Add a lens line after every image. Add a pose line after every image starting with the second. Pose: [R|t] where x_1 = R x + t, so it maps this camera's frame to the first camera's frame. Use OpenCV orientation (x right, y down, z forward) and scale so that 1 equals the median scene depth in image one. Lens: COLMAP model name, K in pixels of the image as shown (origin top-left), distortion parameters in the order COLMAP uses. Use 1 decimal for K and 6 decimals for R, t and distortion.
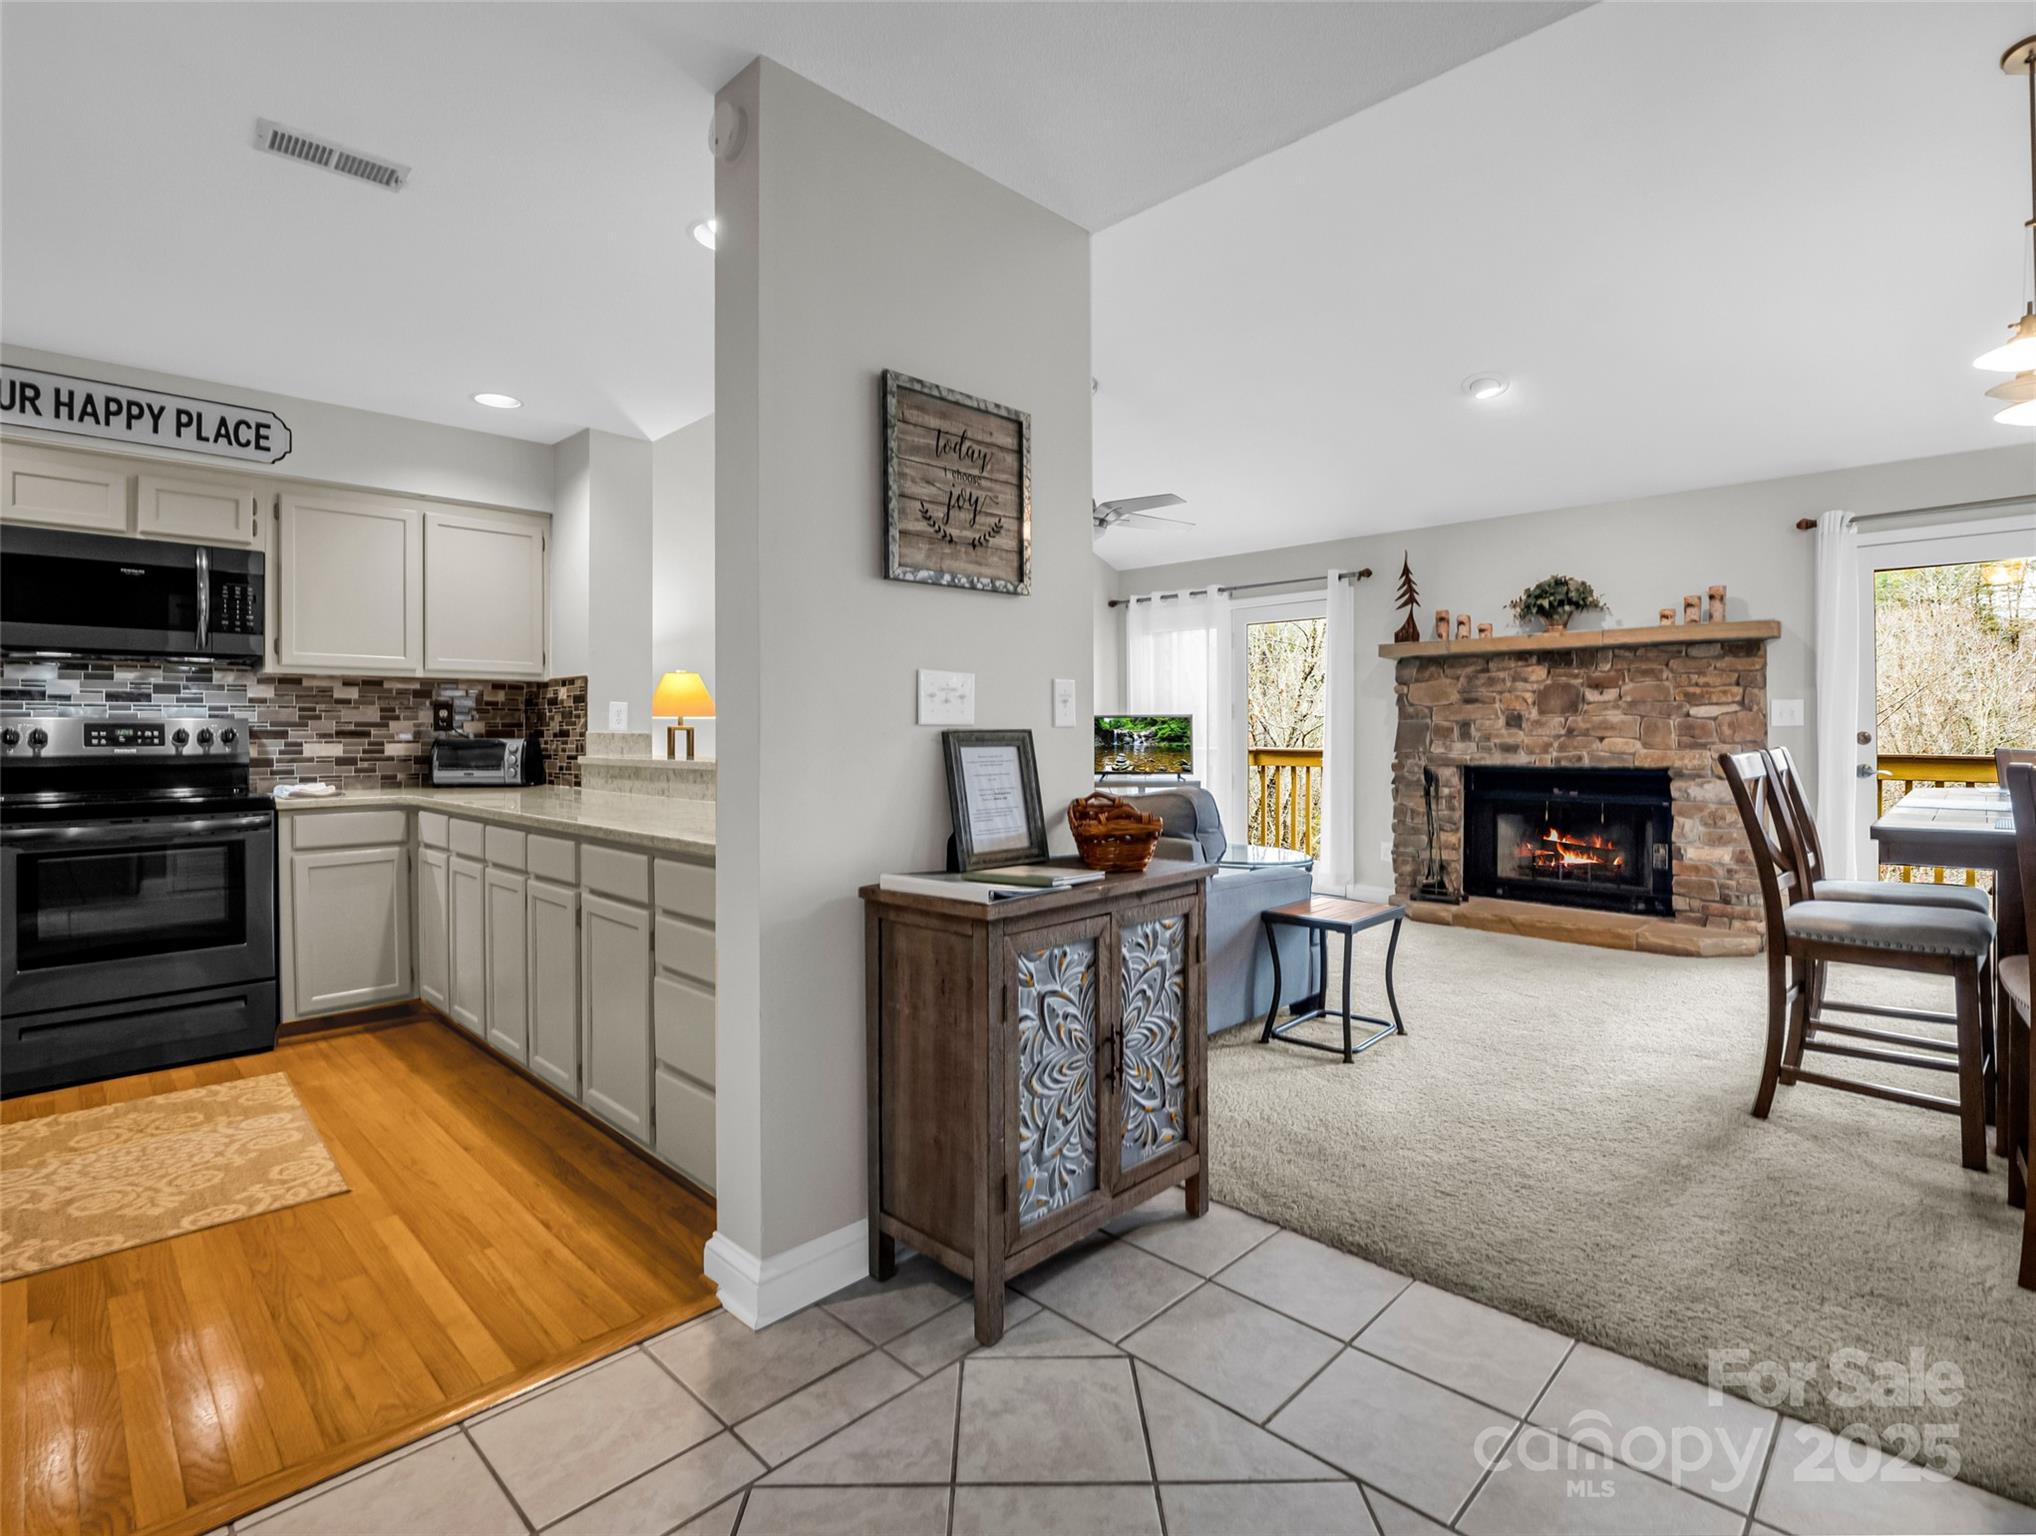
lens RADIAL K [[984.3, 0, 1000.9], [0, 984.3, 733.6], [0, 0, 1]] dist [-0.022343, 0.002191]
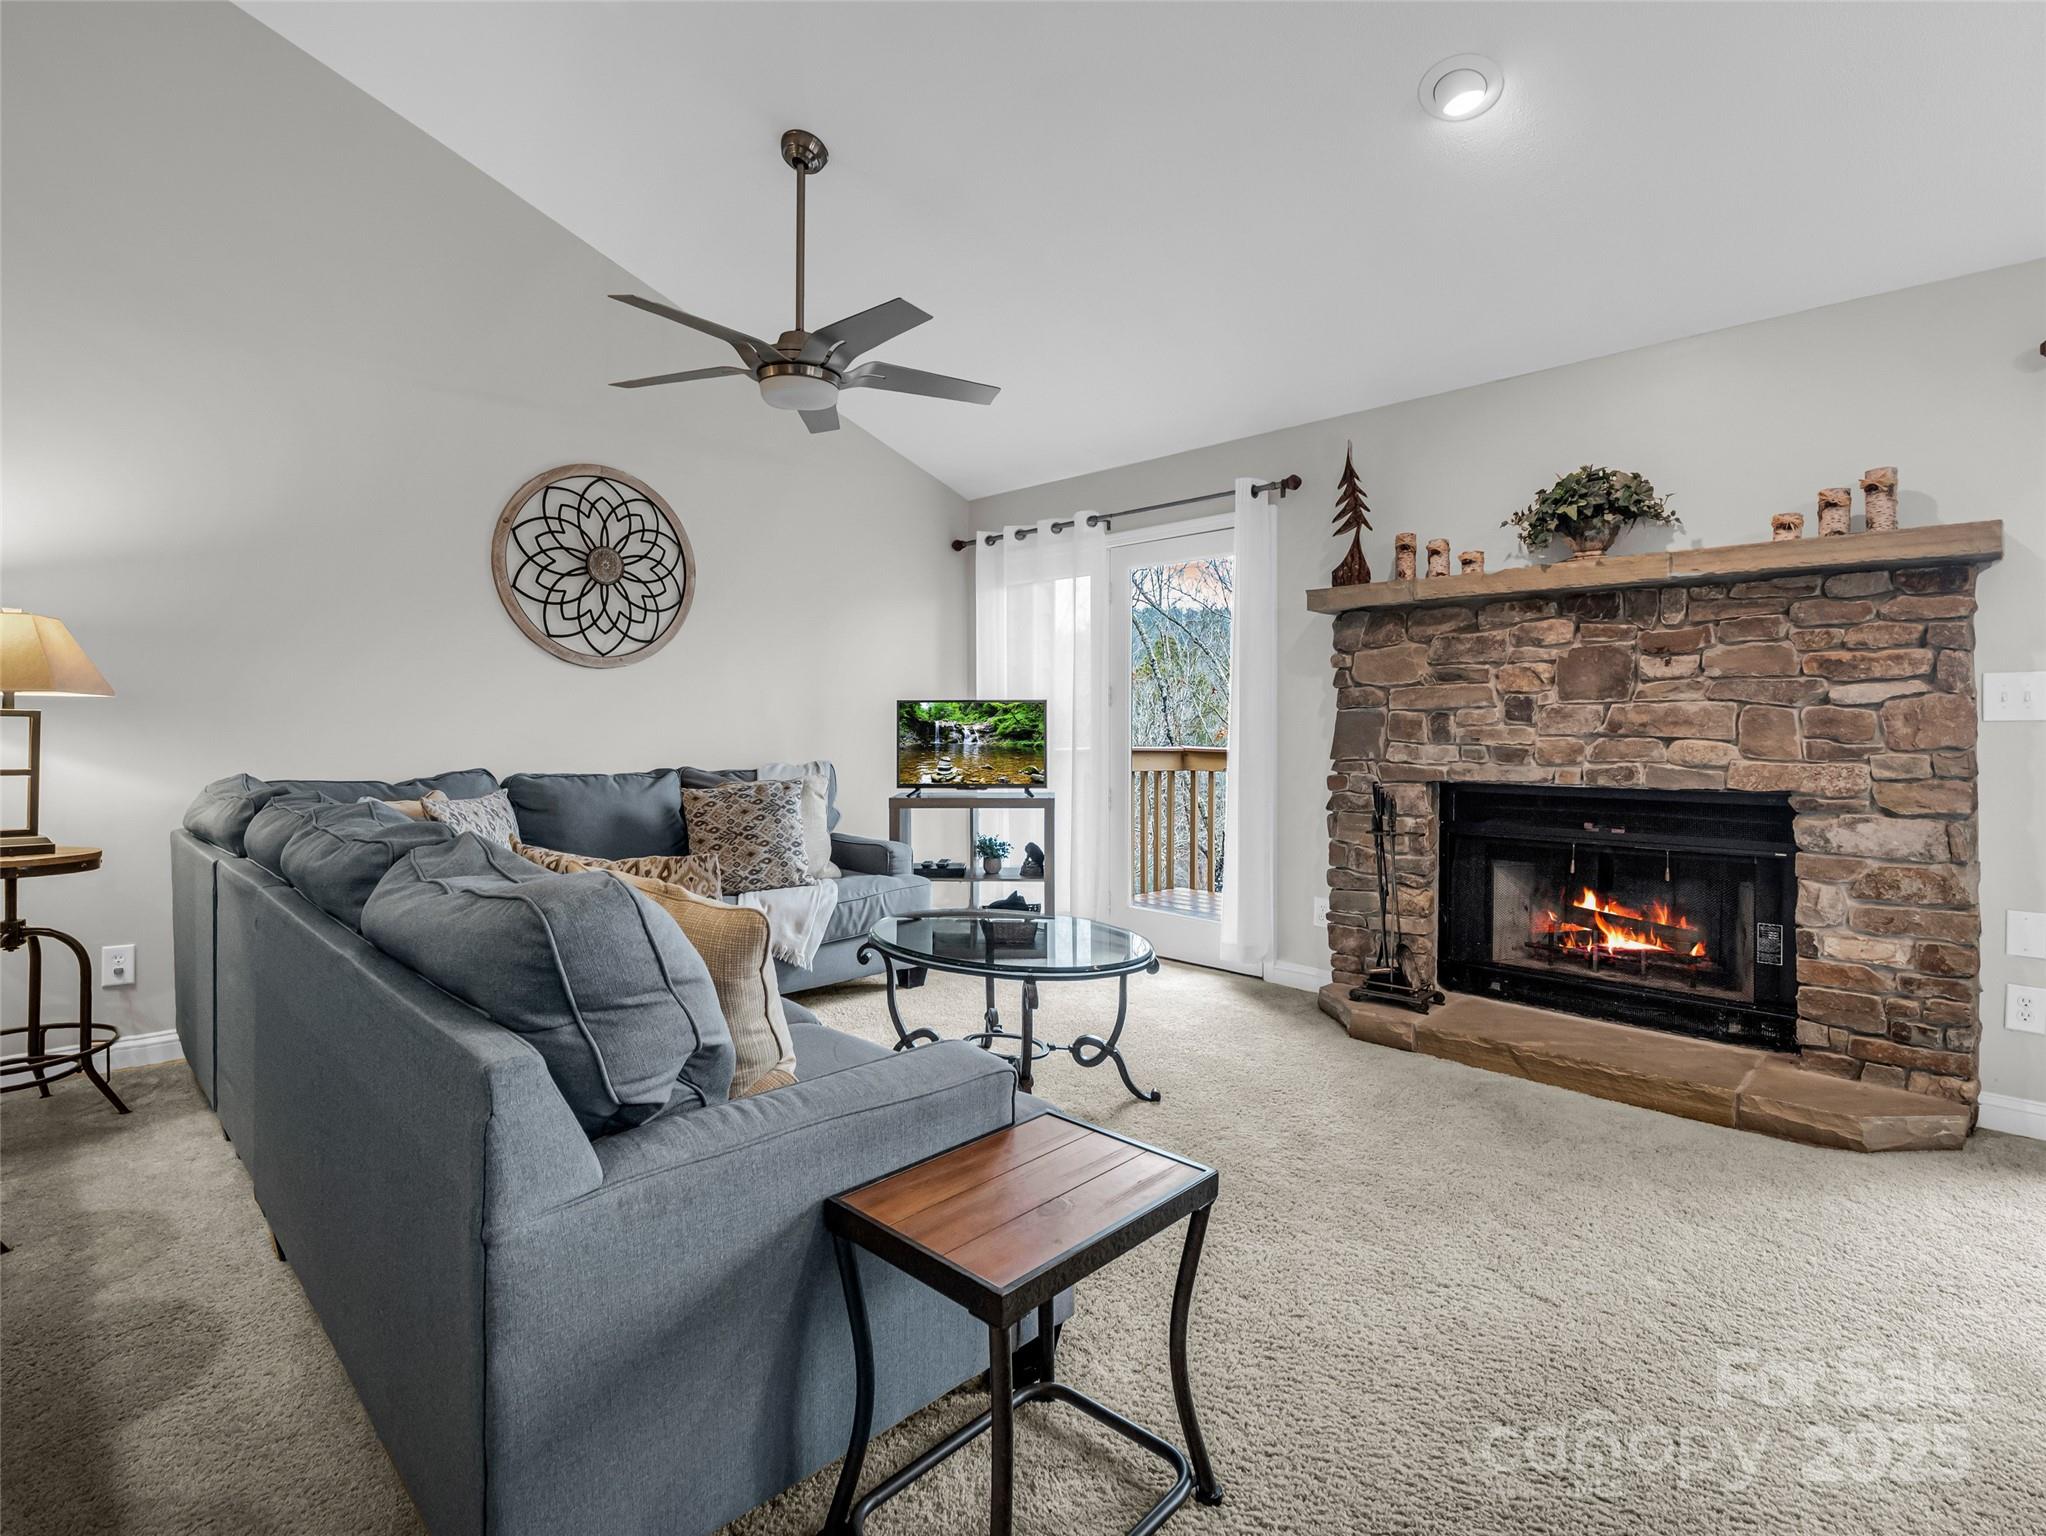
lens RADIAL K [[1013.7, 0, 989.4], [0, 1013.7, 720.1], [0, 0, 1]] dist [-0.015136, -0.002137]
pose [[0.999864, 0.006355, -0.015188, 0.230917], [-0.006481, 0.999944, -0.008326, 0.000666], [0.015134, 0.008424, 0.999850, 0.414497]]
